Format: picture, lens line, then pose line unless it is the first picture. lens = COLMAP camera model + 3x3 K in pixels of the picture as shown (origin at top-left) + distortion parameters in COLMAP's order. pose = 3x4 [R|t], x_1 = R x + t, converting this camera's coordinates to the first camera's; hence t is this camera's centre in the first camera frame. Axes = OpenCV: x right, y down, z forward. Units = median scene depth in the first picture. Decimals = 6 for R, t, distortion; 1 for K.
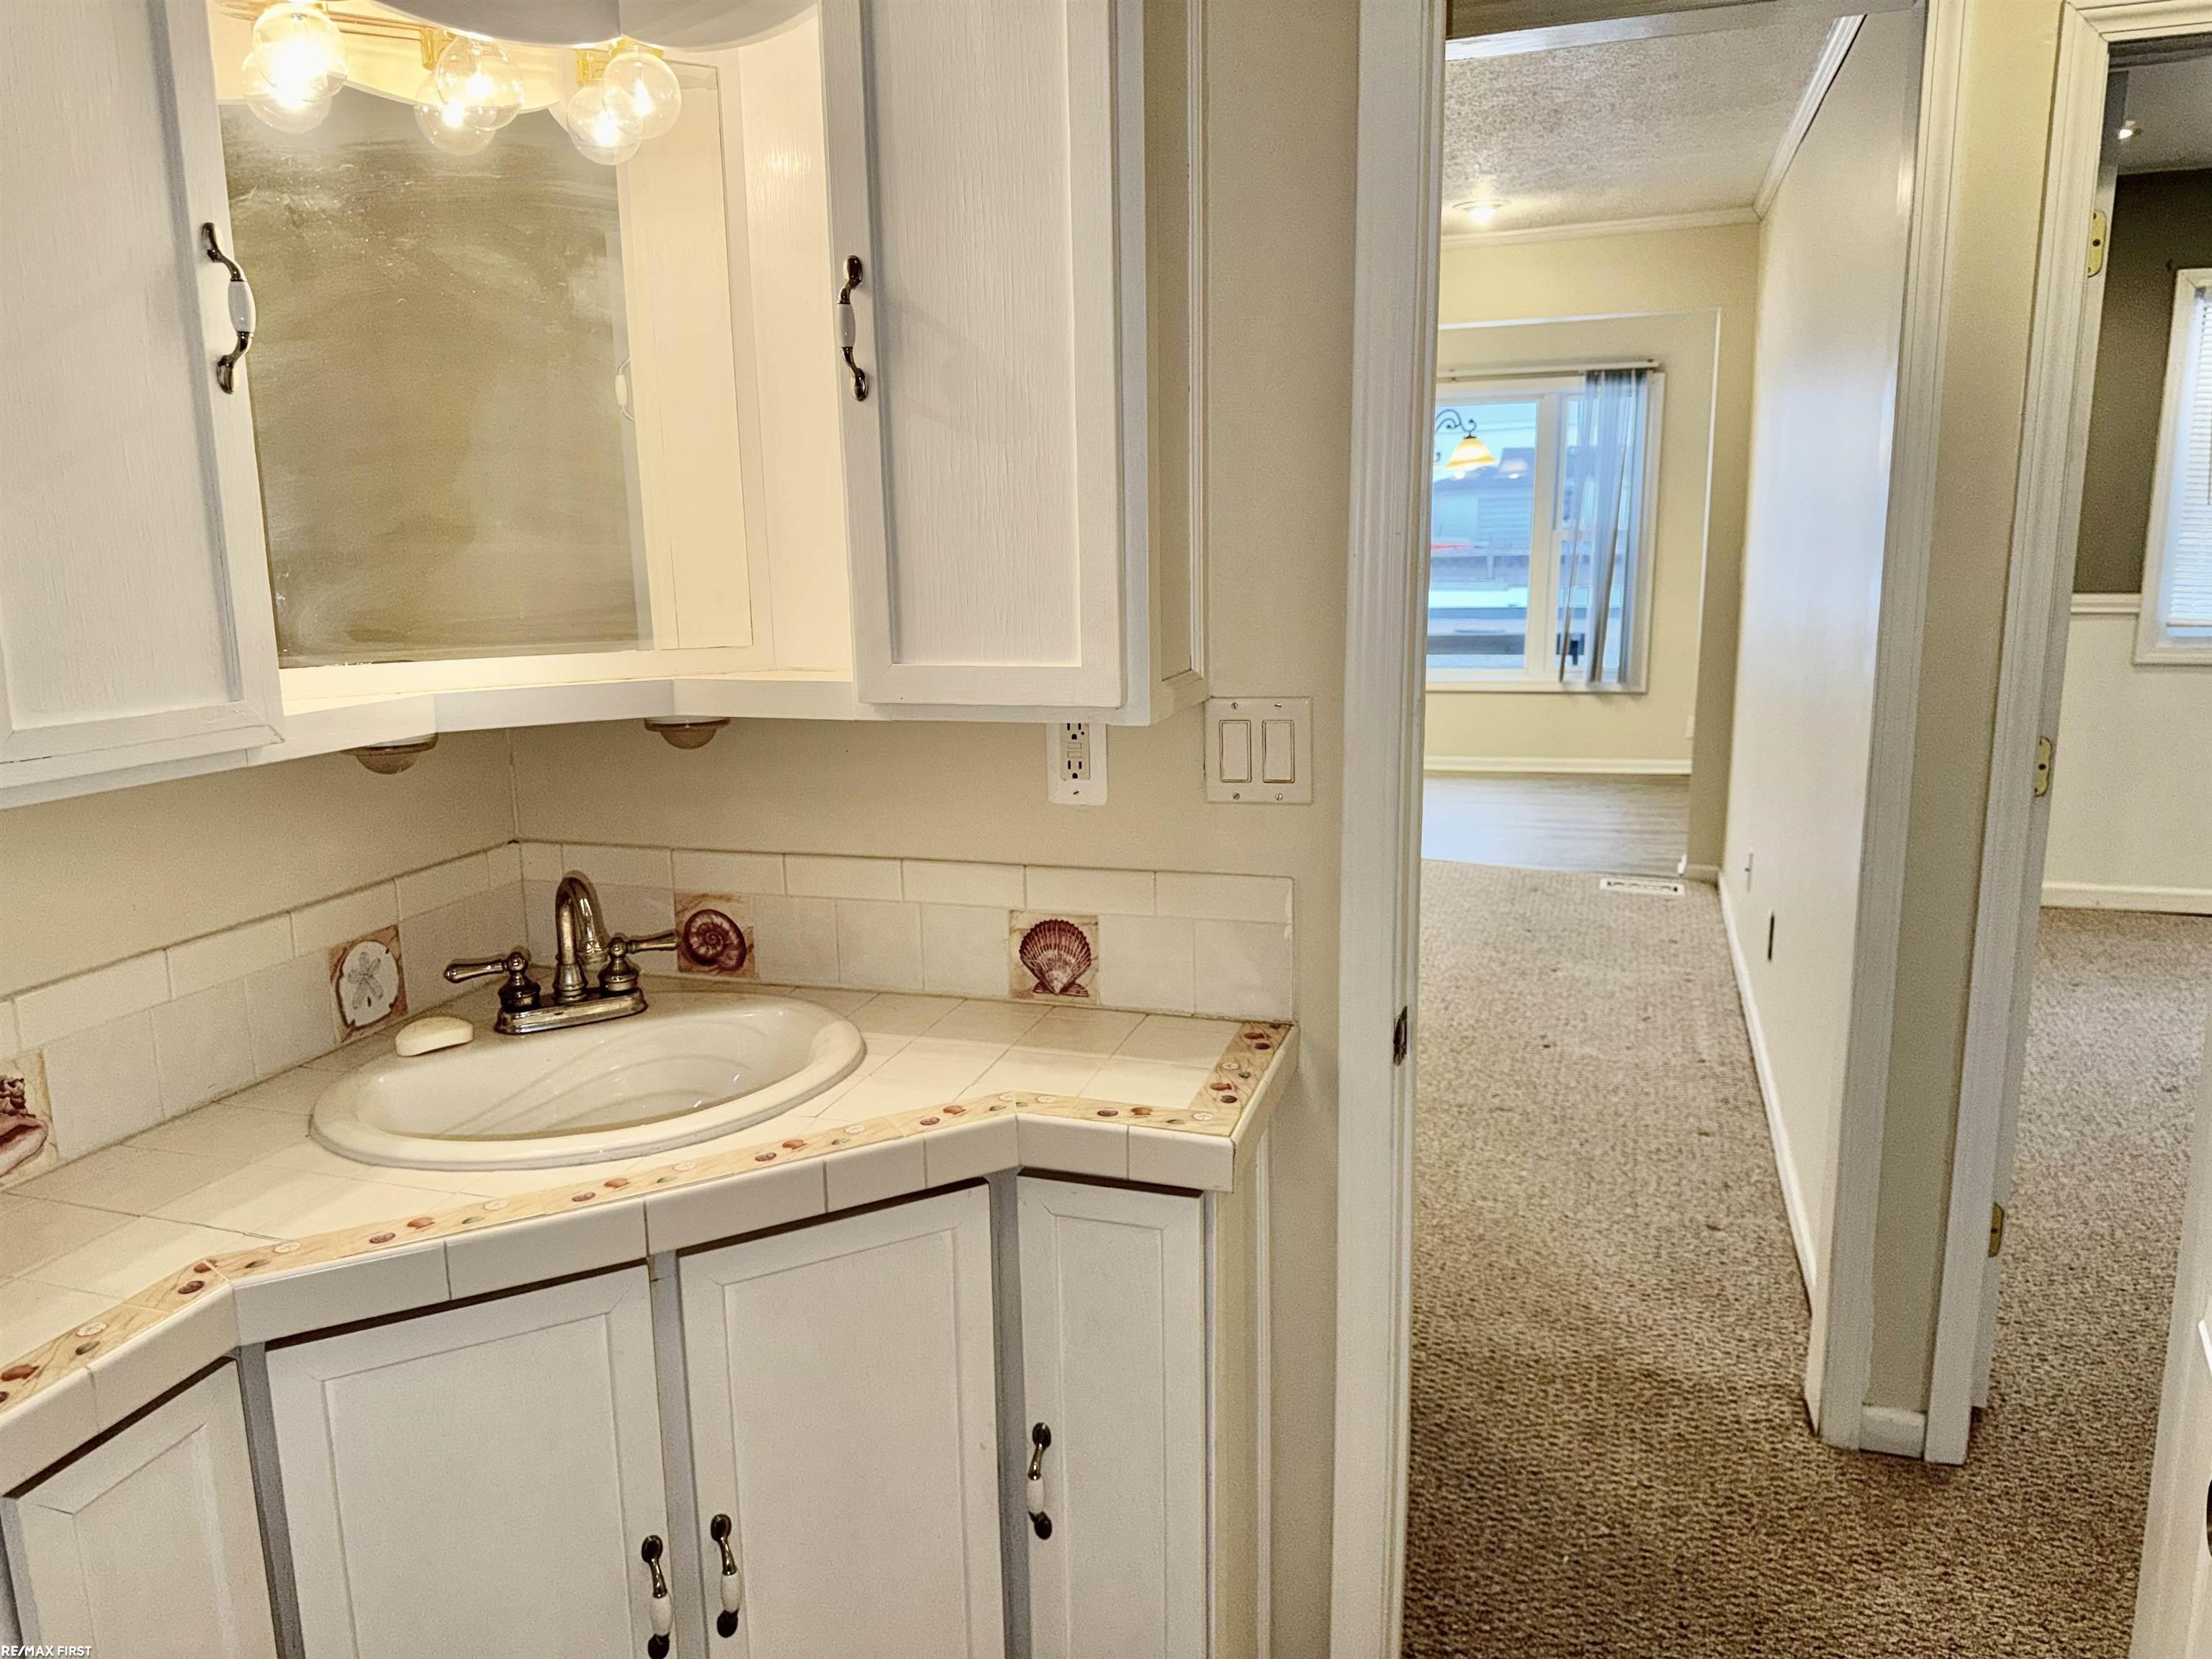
lens RADIAL K [[1565.8, 0, 1117.8], [0, 1565.8, 841.9], [0, 0, 1]] dist [0.042855, -0.047849]
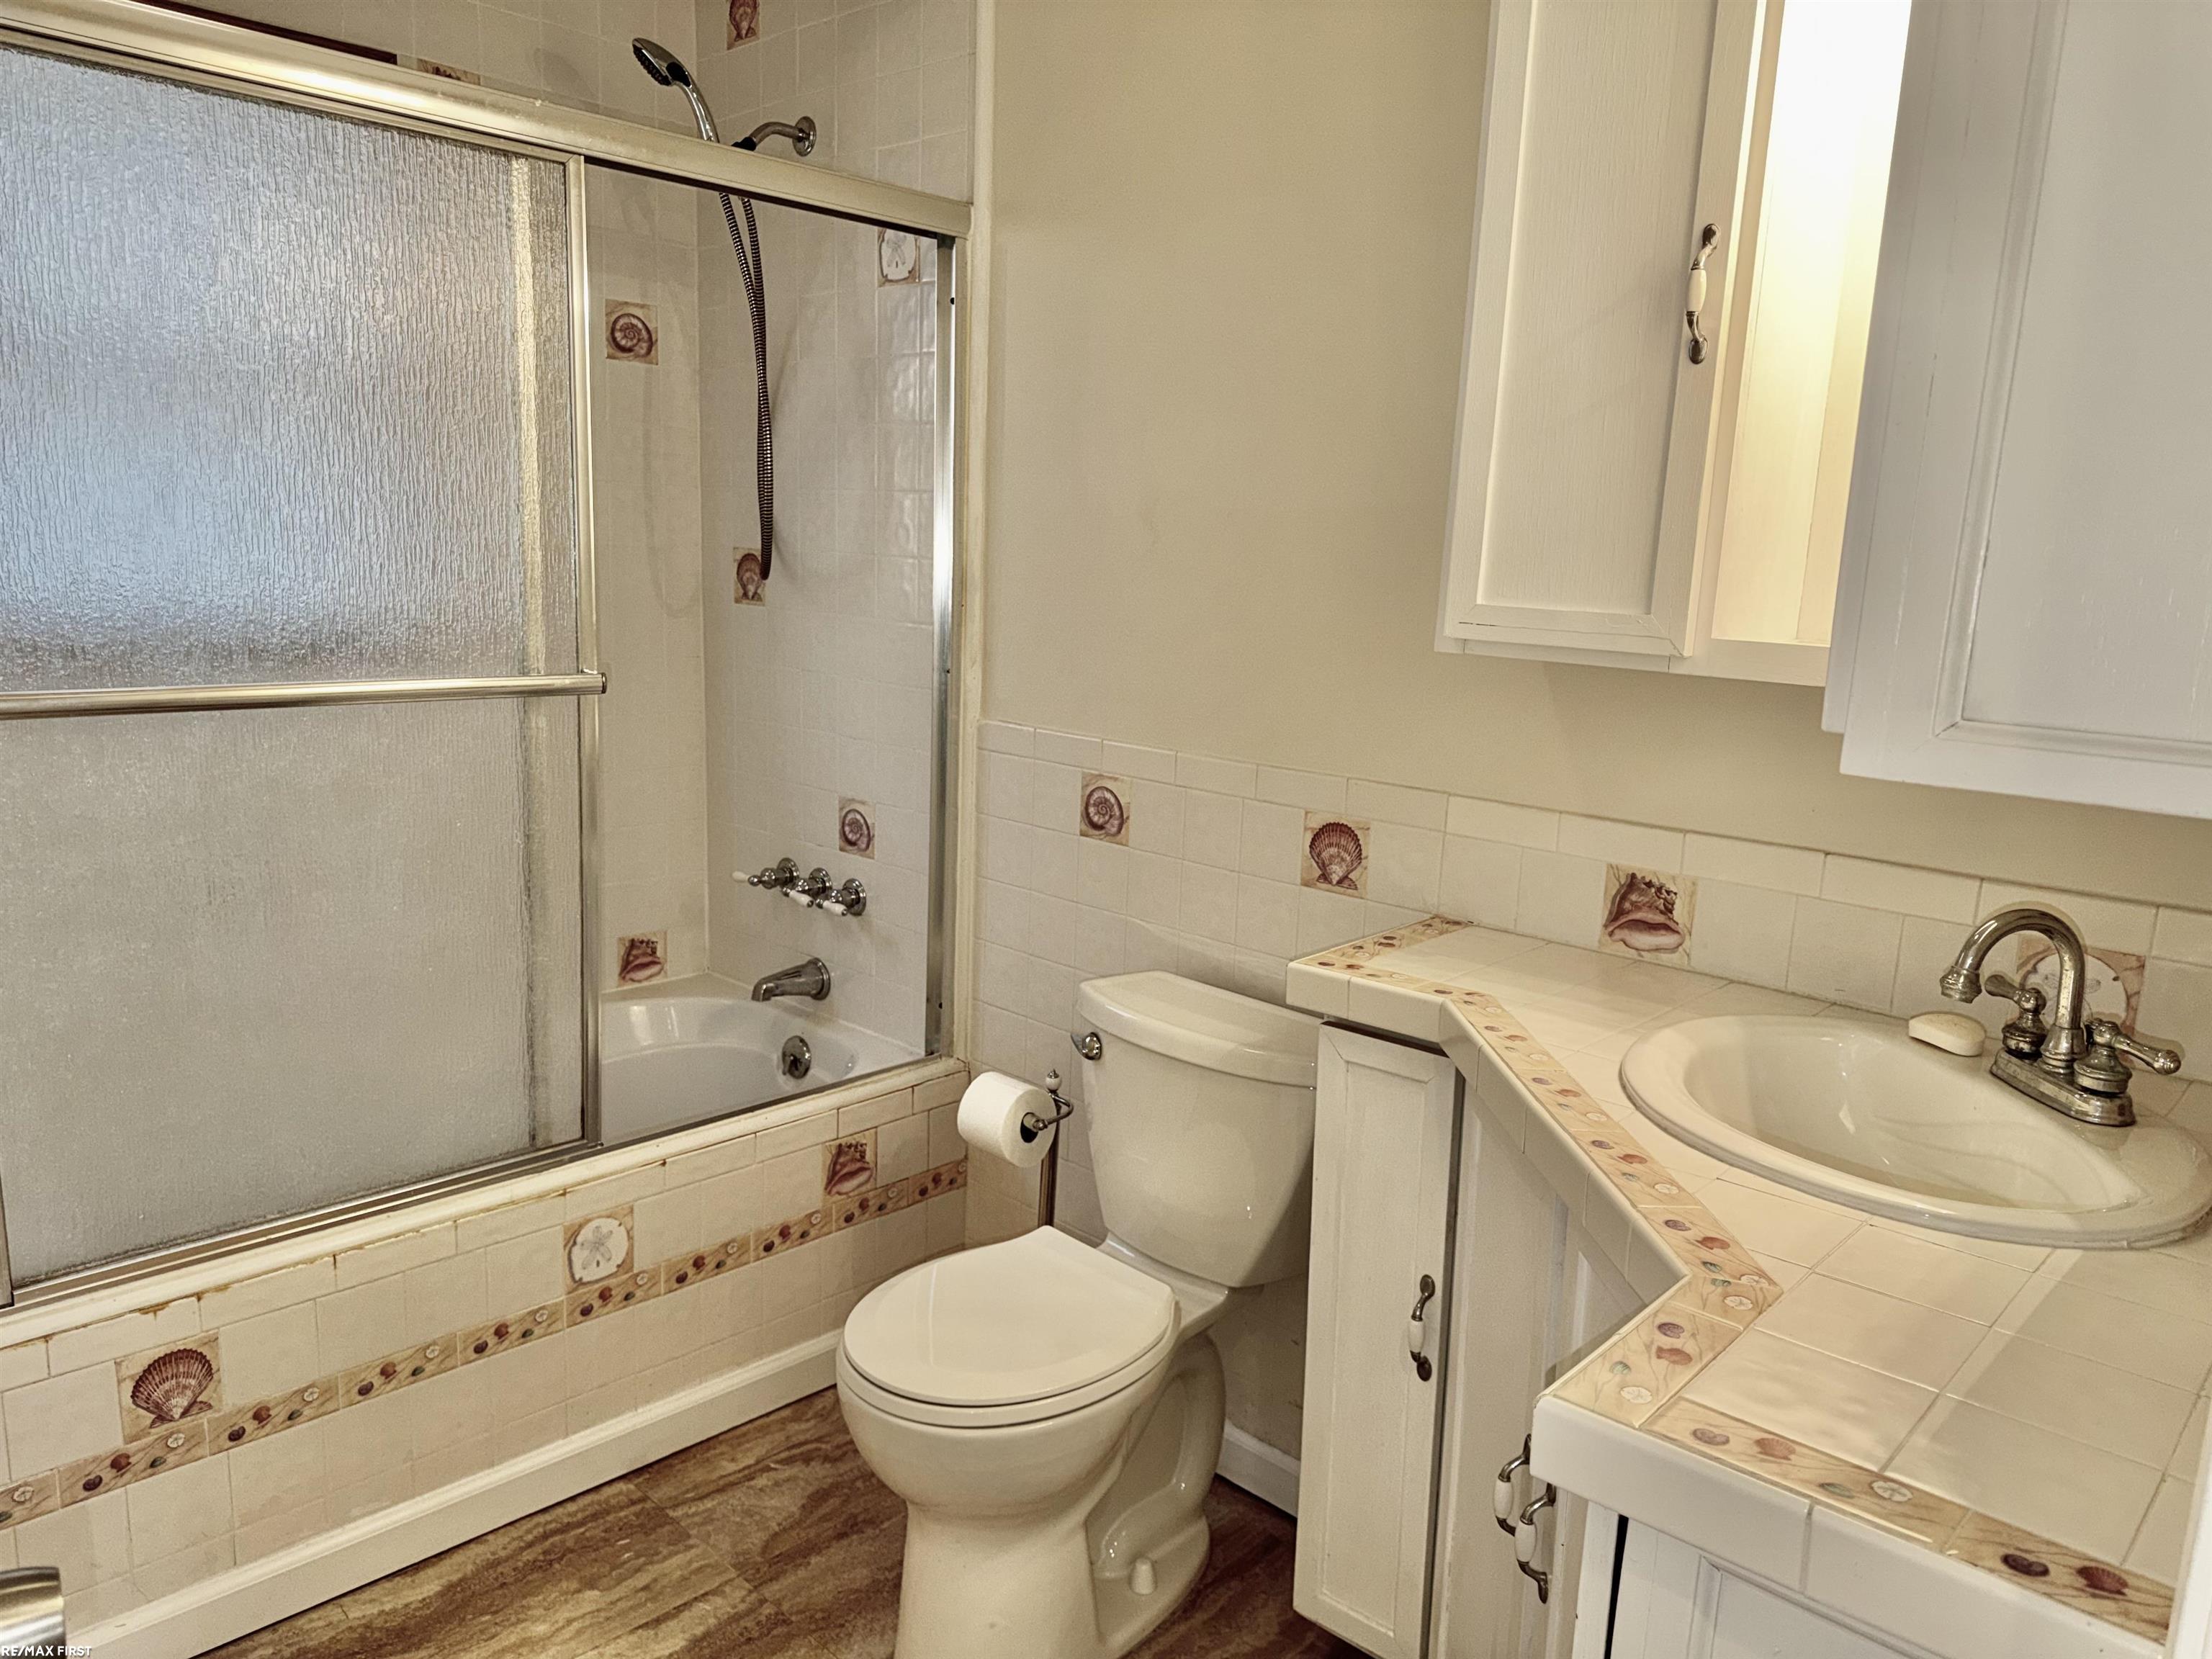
lens RADIAL K [[1565.8, 0, 1117.8], [0, 1565.8, 841.9], [0, 0, 1]] dist [0.042855, -0.047849]
pose [[-0.441542, 0.164121, -0.882103, 0.677950], [-0.213781, 0.935571, 0.281079, -0.162191], [0.871400, 0.312685, -0.378007, 1.037260]]
